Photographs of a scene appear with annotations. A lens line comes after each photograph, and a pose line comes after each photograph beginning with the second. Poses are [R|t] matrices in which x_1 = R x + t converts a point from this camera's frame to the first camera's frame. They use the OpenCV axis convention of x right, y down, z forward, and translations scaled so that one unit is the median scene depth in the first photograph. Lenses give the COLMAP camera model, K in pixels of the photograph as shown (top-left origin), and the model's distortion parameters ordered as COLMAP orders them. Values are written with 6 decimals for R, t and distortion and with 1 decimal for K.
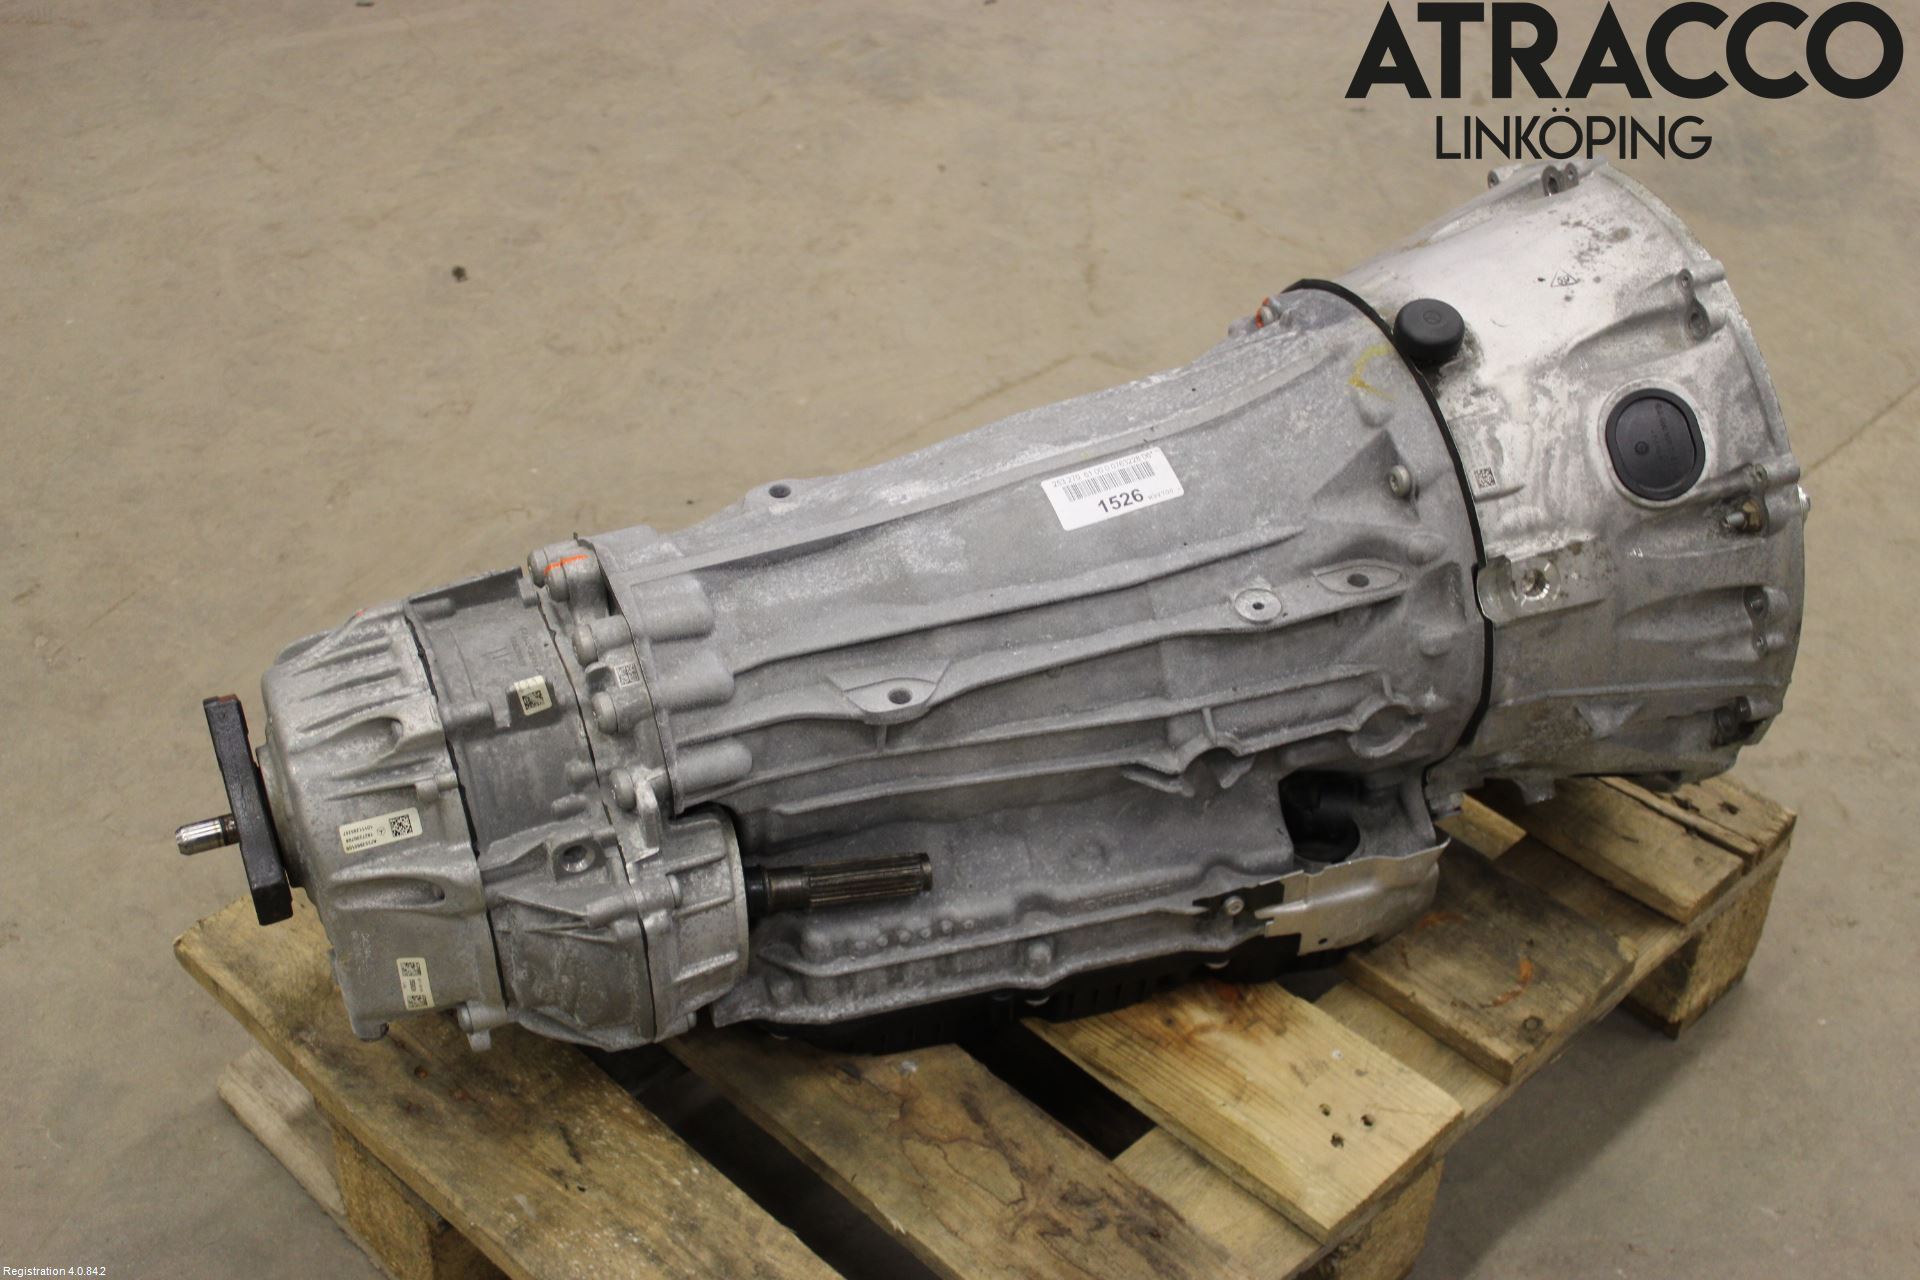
lens RADIAL K [[2633.1, 0, 961.8], [0, 2633.1, 639.5], [0, 0, 1]] dist [-0.051290, 0.000000]
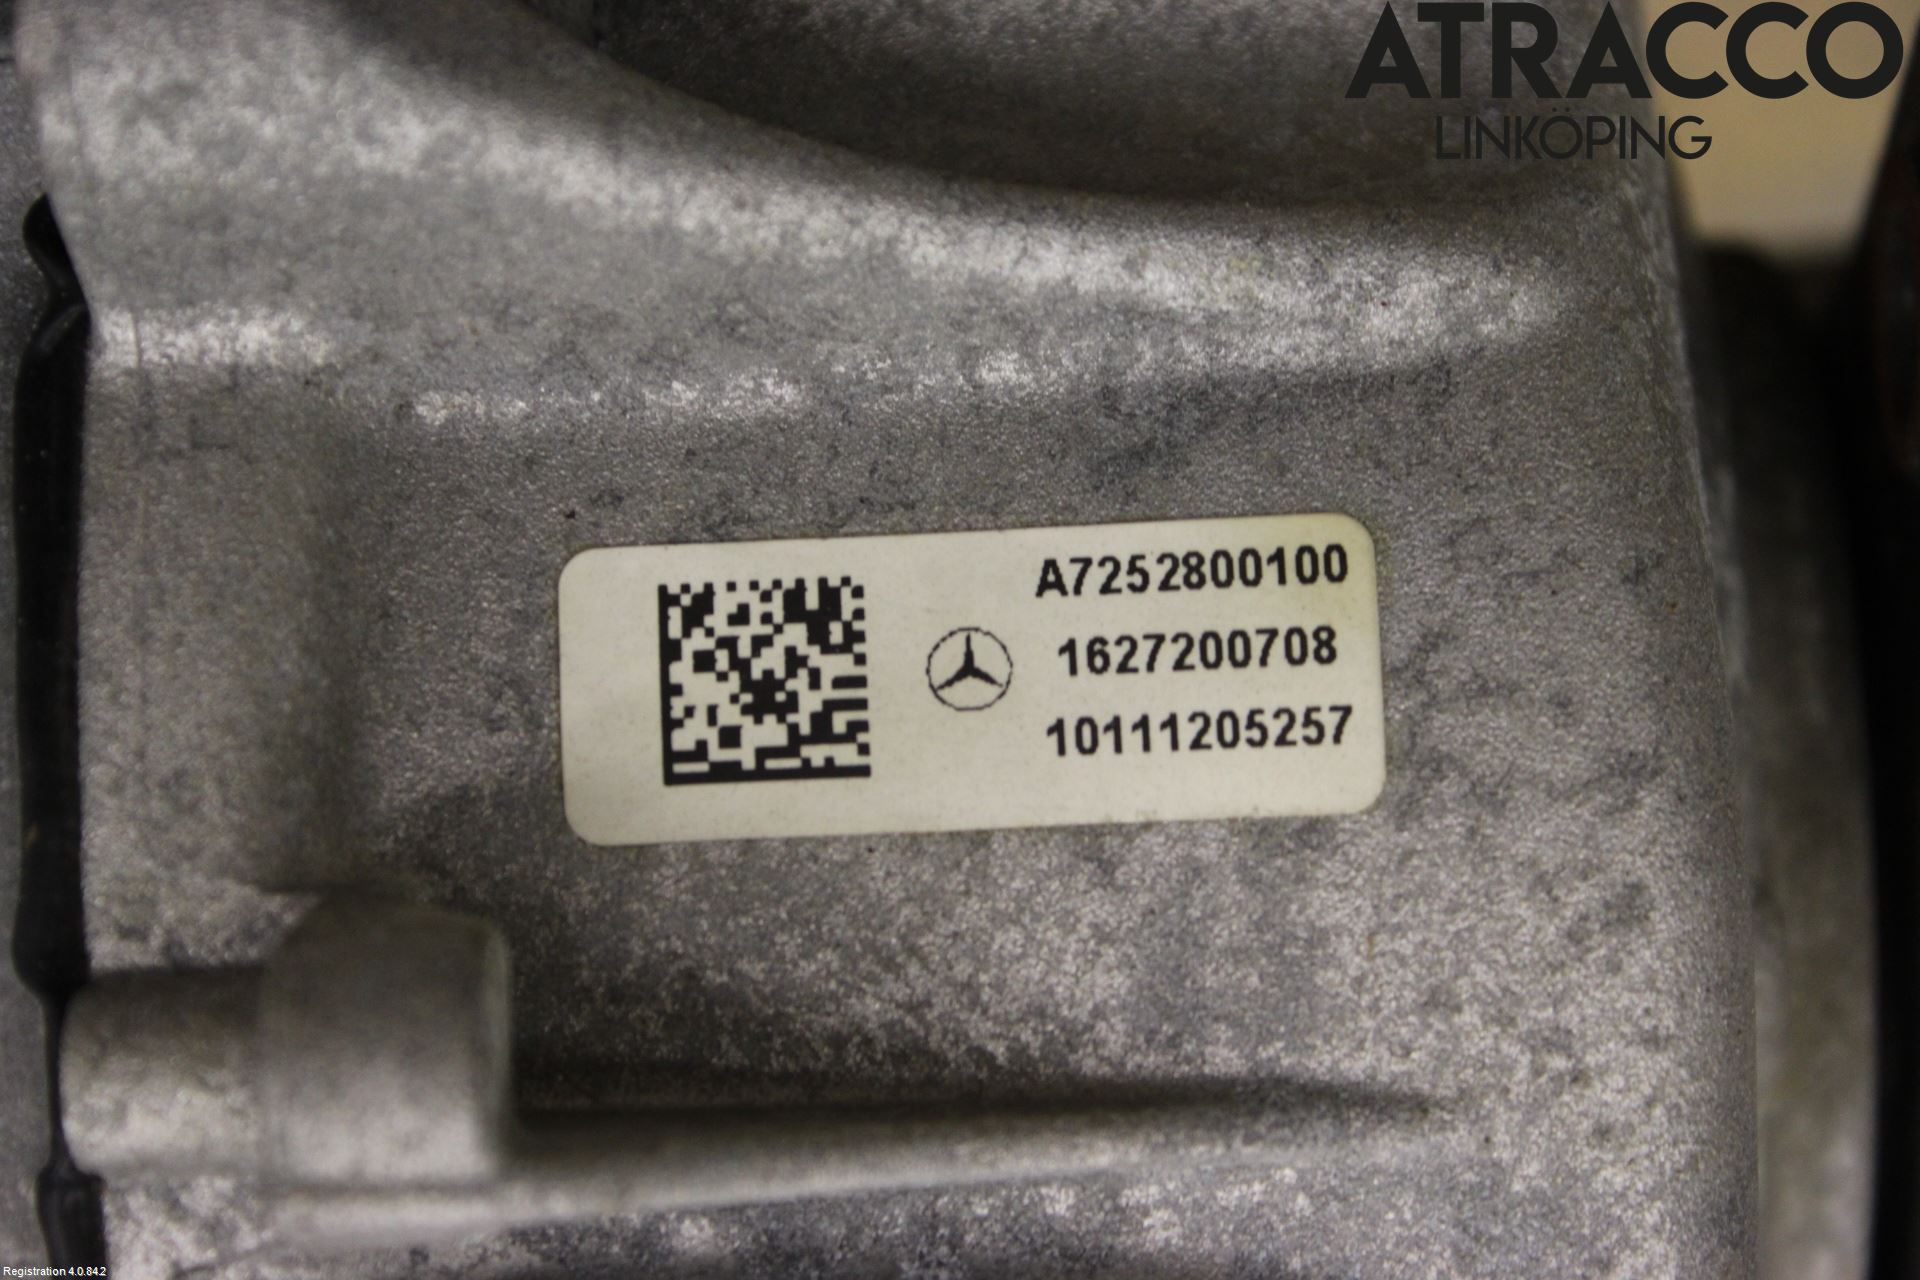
lens RADIAL K [[4917.0, 0, 960.2], [0, 4917.0, 639.9], [0, 0, 1]] dist [-0.013735, 0.000000]
pose [[-0.952394, -0.186836, -0.240911, -0.177329], [0.197212, -0.980167, -0.019484, 0.077583], [-0.232493, -0.066067, 0.970352, 0.825751]]
